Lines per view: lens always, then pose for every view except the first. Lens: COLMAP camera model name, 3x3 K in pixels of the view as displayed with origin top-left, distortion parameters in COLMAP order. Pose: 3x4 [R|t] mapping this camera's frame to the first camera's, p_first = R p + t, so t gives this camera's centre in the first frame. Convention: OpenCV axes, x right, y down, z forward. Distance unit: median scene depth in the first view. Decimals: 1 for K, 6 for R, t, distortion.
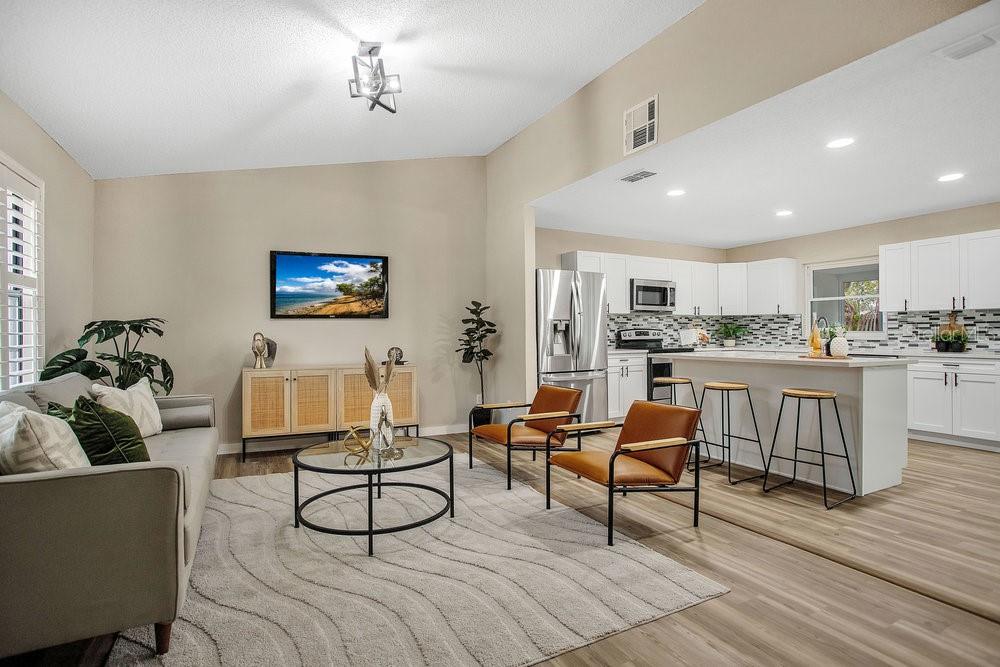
lens RADIAL K [[554.2, 0, 515.1], [0, 554.2, 330.0], [0, 0, 1]] dist [-0.002420, 0.019077]
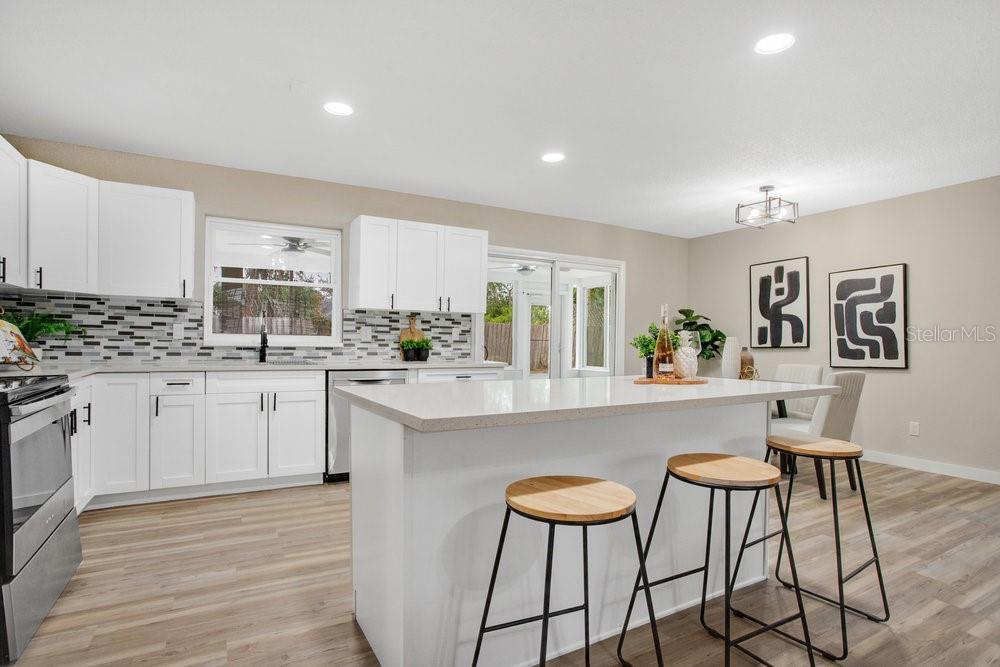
lens RADIAL K [[511.4, 0, 499.8], [0, 511.4, 346.8], [0, 0, 1]] dist [-0.033318, 0.014762]
pose [[-0.004922, -0.010333, 0.999934, -0.001058], [-0.019266, 0.999762, 0.010237, 0.007486], [-0.999802, -0.019214, -0.005120, 0.887389]]
